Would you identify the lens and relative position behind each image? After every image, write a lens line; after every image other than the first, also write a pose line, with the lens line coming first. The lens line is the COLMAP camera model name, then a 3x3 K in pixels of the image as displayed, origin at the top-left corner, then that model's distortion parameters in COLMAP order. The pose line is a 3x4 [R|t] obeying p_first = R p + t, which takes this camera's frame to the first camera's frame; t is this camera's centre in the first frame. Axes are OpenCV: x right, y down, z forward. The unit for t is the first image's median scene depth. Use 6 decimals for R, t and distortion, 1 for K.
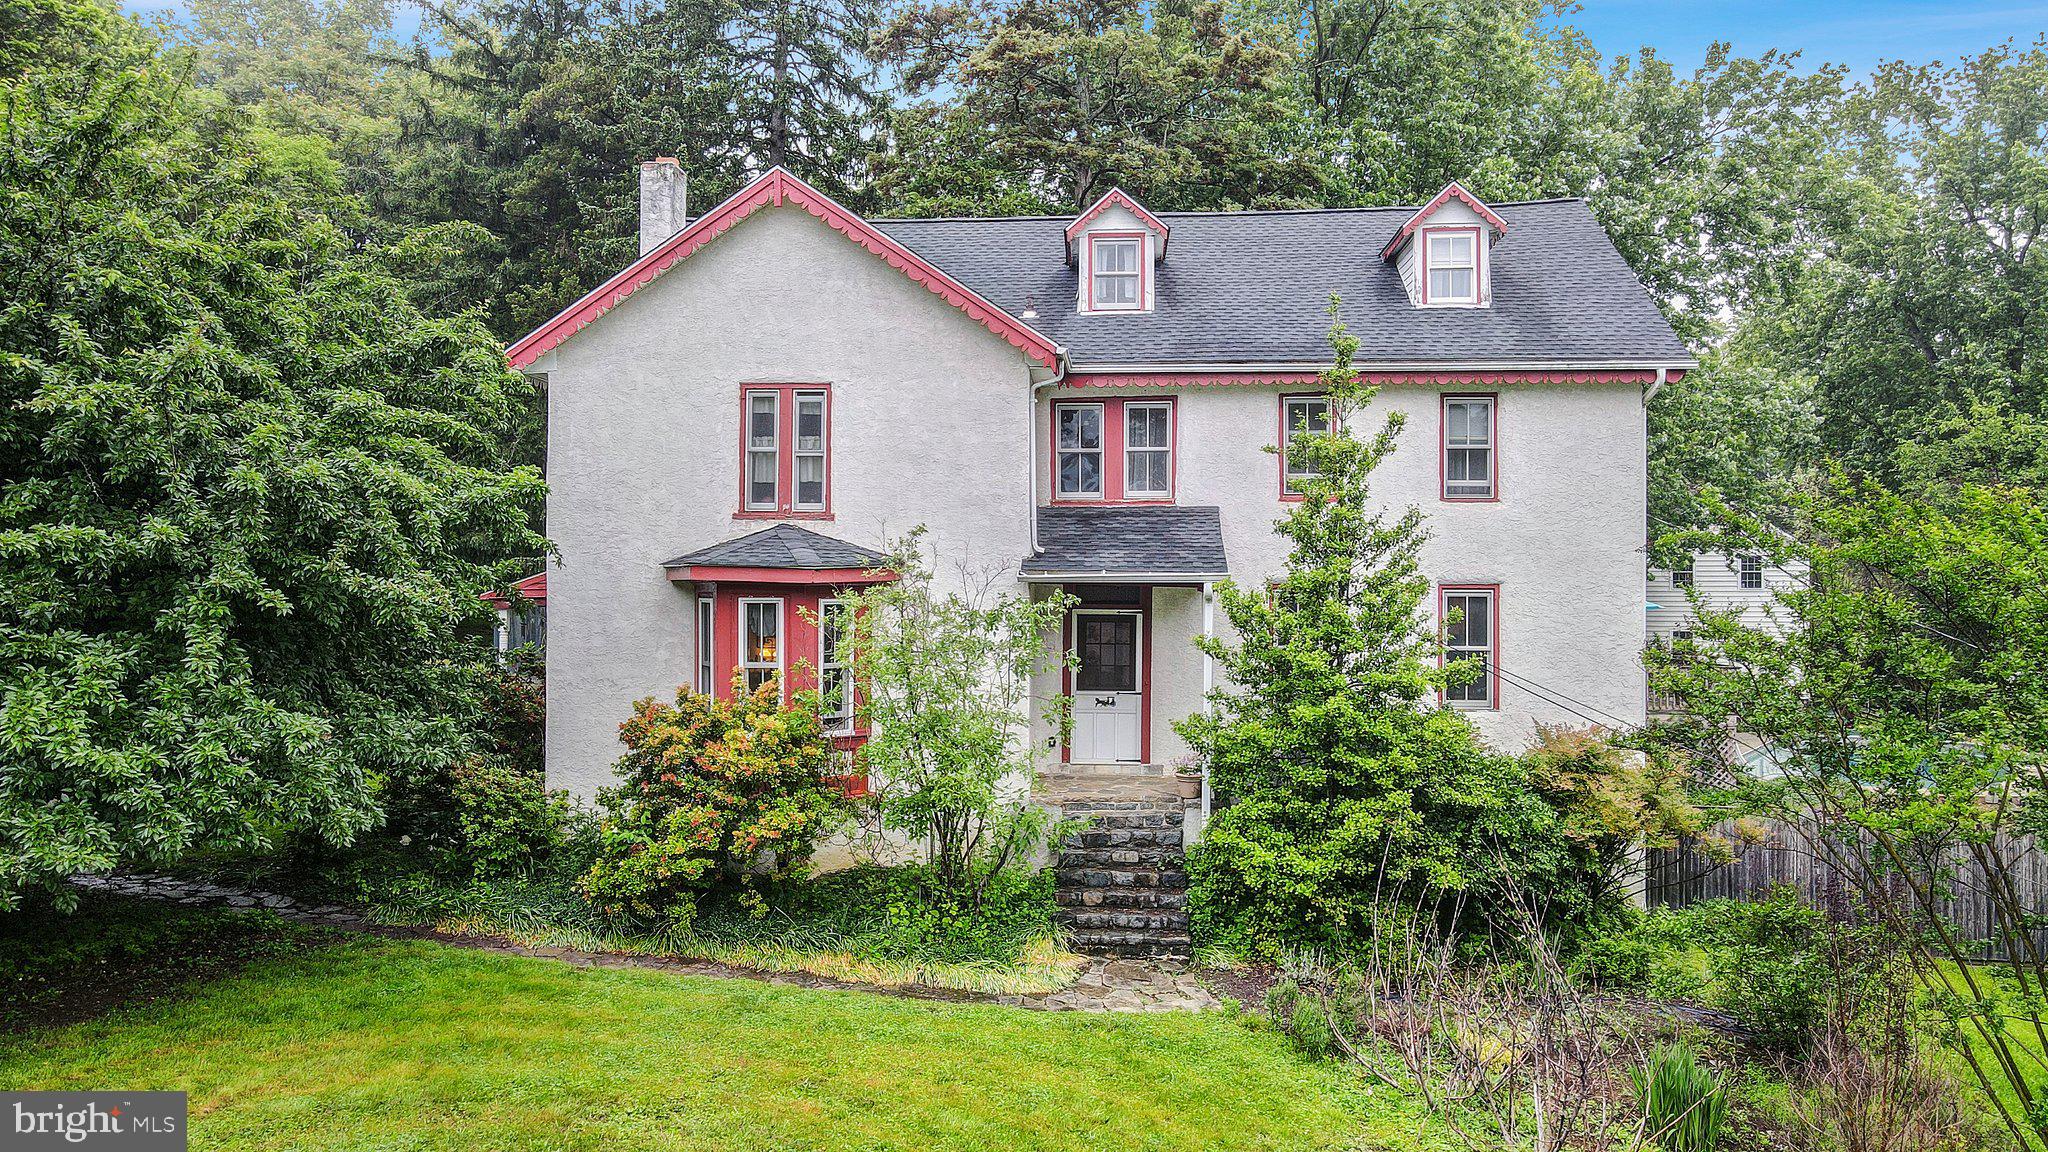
lens RADIAL K [[1525.3, 0, 1030.8], [0, 1525.3, 562.1], [0, 0, 1]] dist [0.001949, 0.006105]
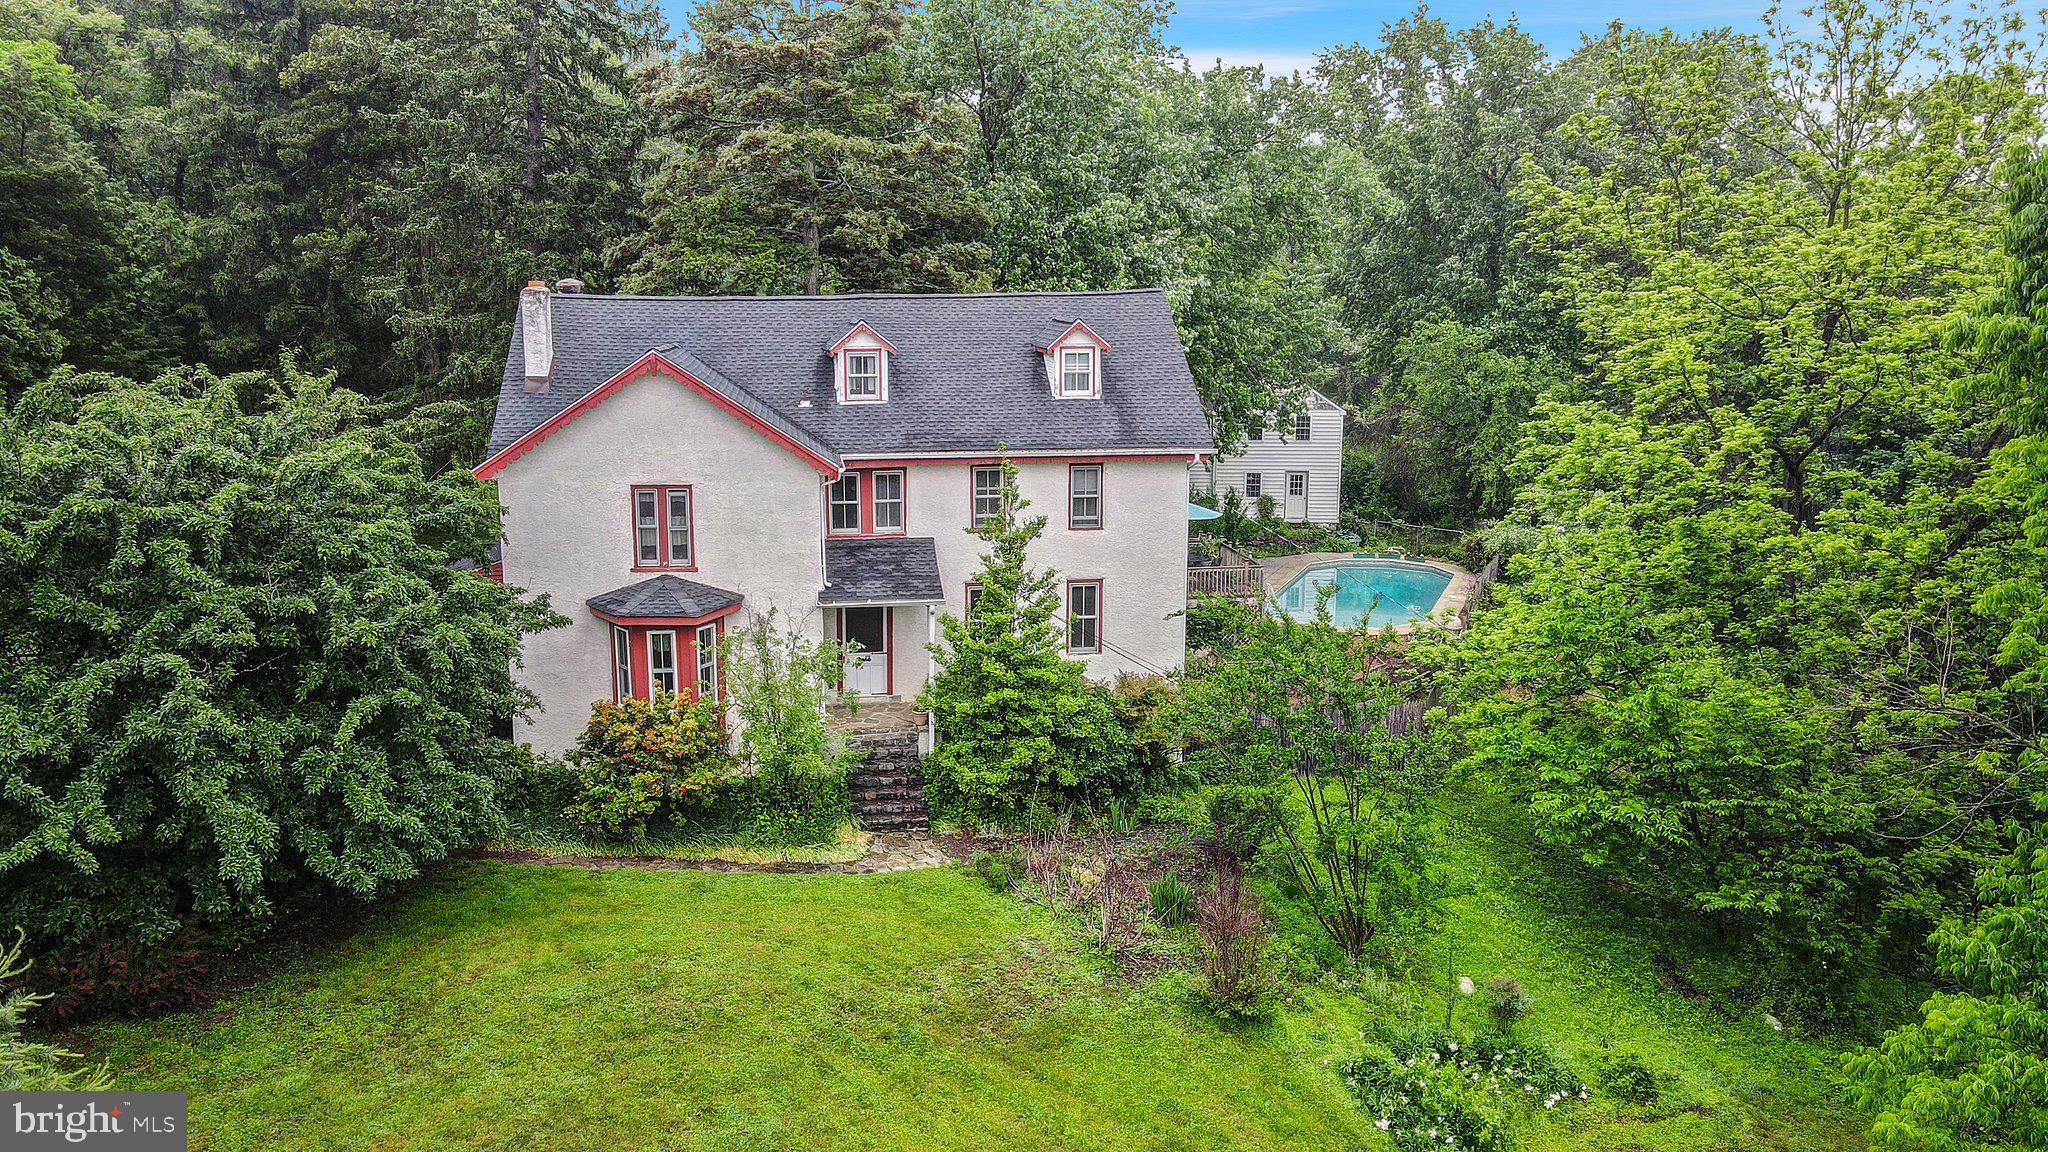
lens RADIAL K [[1525.3, 0, 1030.8], [0, 1525.3, 562.1], [0, 0, 1]] dist [0.001949, 0.006105]
pose [[0.974551, -0.040318, 0.220510, -0.145672], [-0.003010, 0.981250, 0.192714, -0.355948], [-0.224145, -0.188474, 0.956157, -0.616192]]
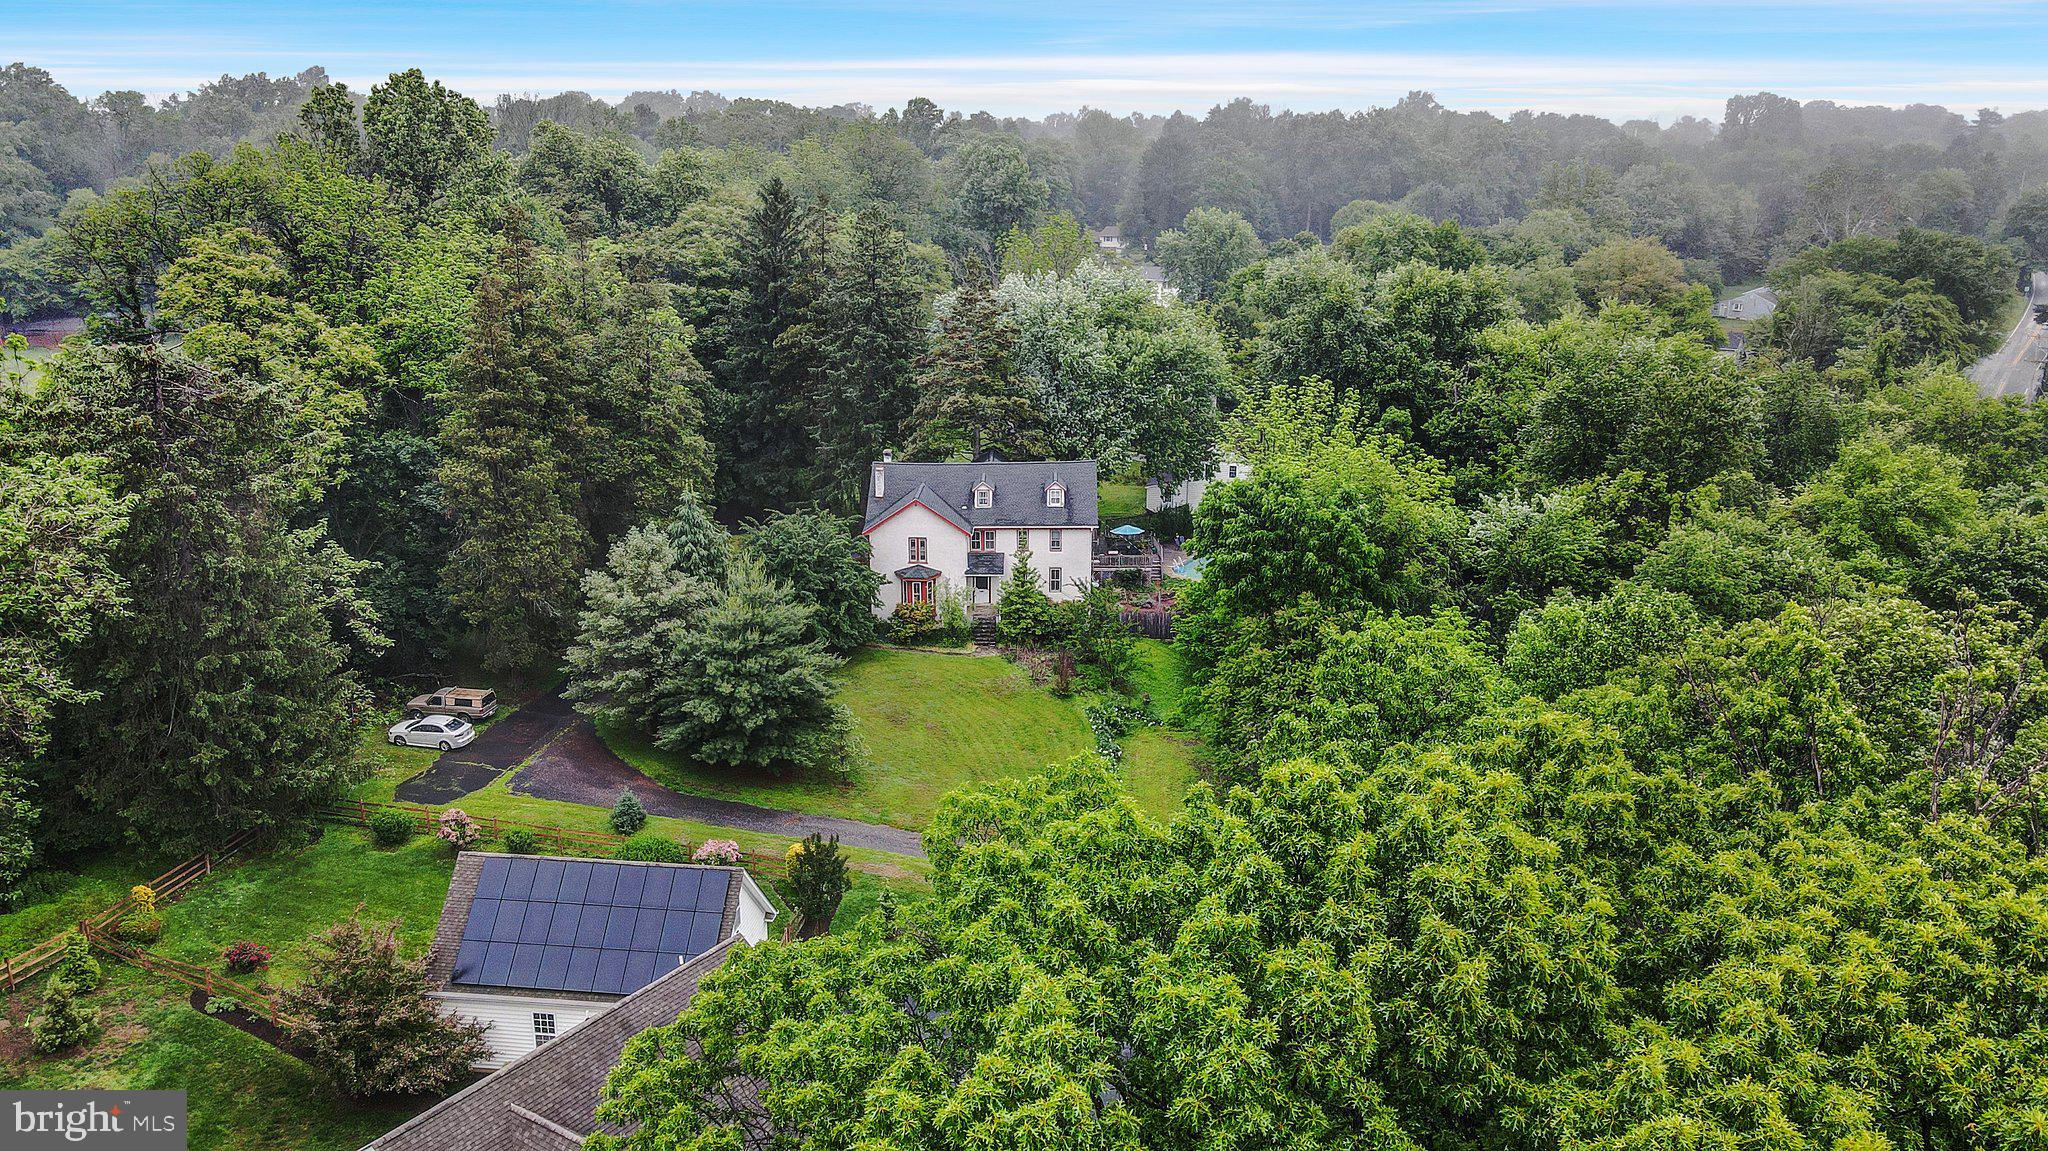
lens RADIAL K [[1525.3, 0, 1030.8], [0, 1525.3, 561.6], [0, 0, 1]] dist [0.001949, 0.006105]
pose [[0.998387, -0.019044, 0.053477, -0.059738], [0.003857, 0.962631, 0.270788, -1.478249], [-0.056635, -0.270145, 0.961153, -4.108775]]
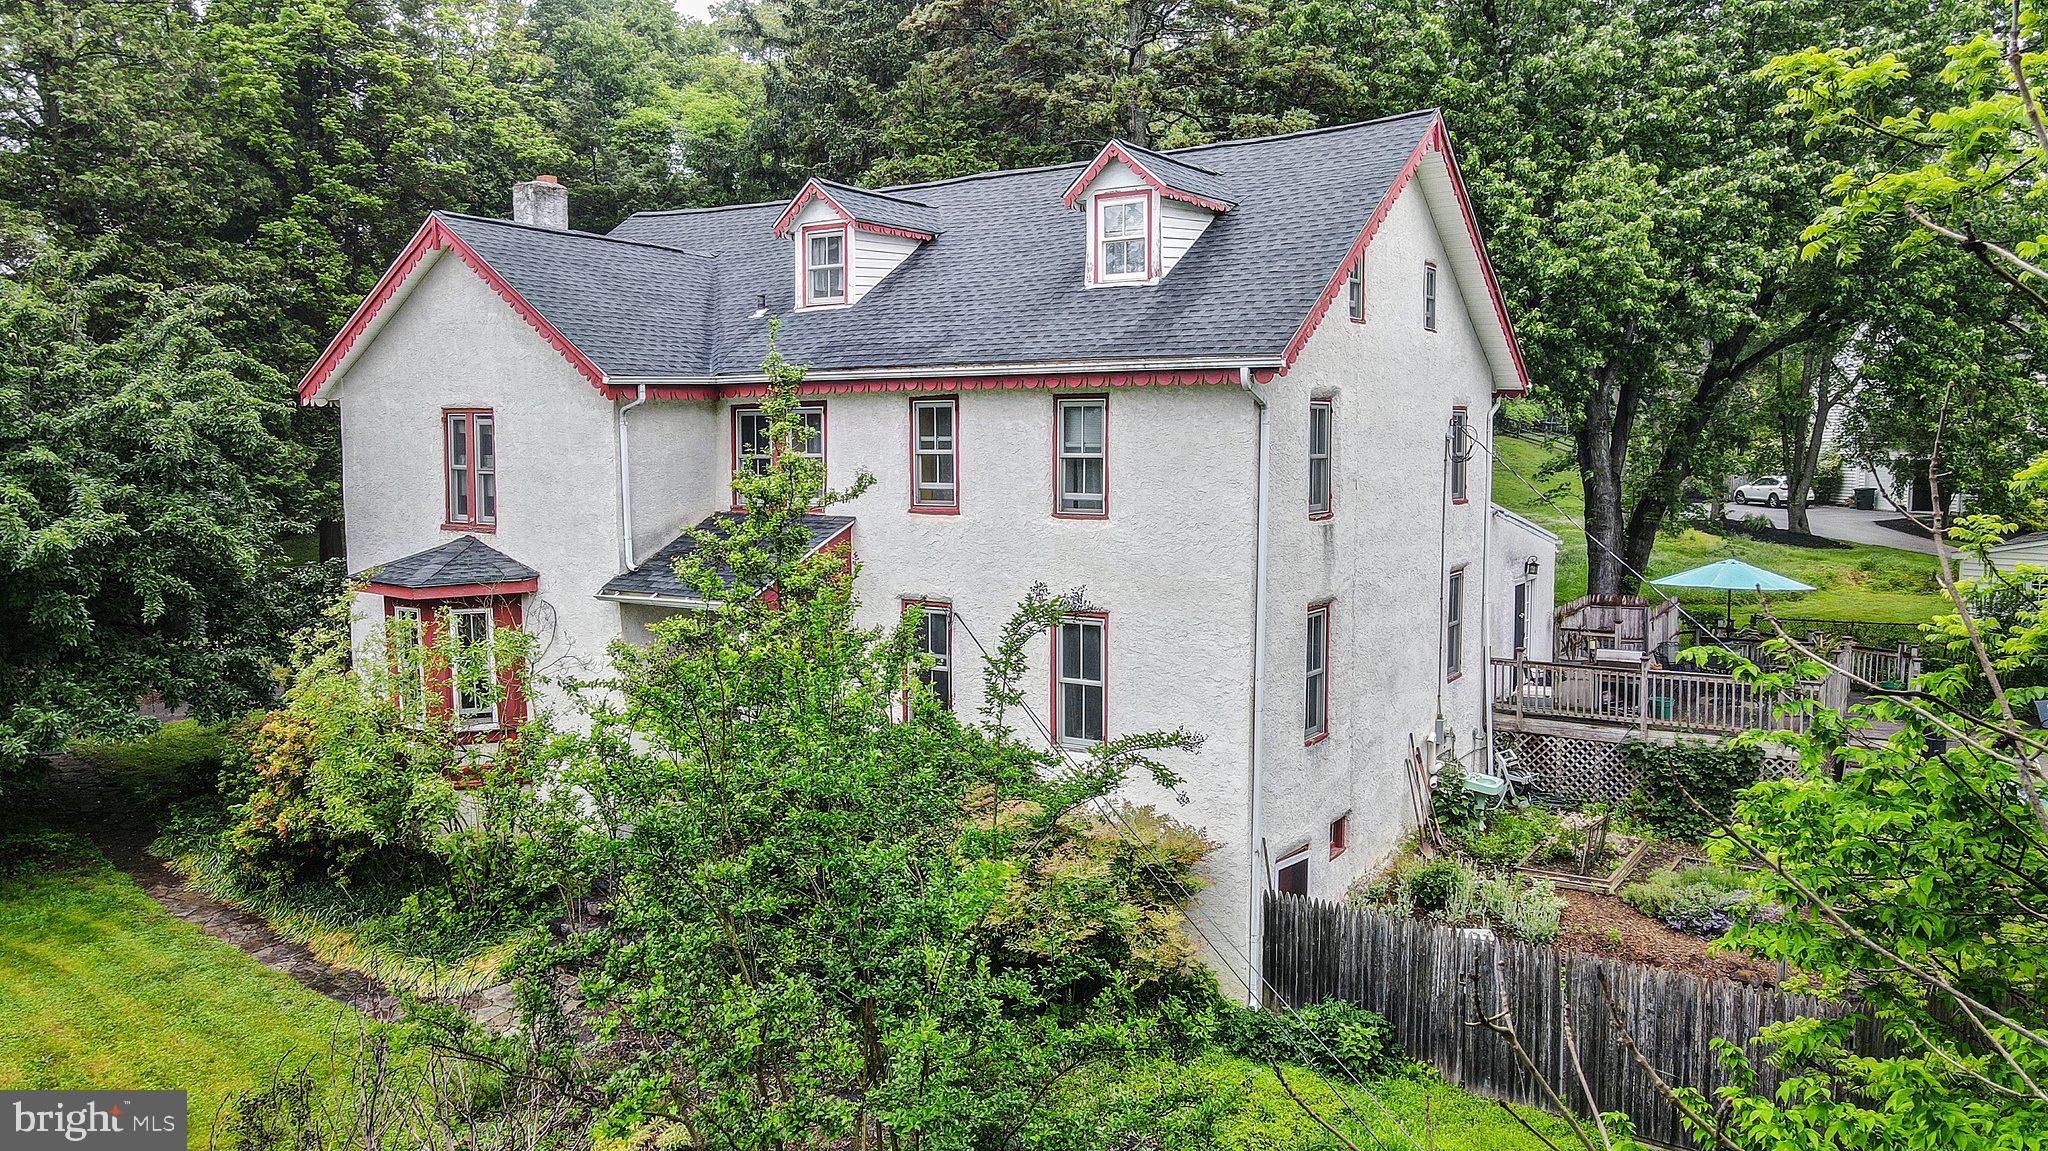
lens RADIAL K [[1525.3, 0, 1030.8], [0, 1525.3, 561.6], [0, 0, 1]] dist [0.001949, 0.006105]
pose [[0.870151, 0.035648, -0.491494, 0.776209], [0.016219, 0.994768, 0.100865, -0.116042], [0.492518, -0.095739, 0.865020, 0.241729]]
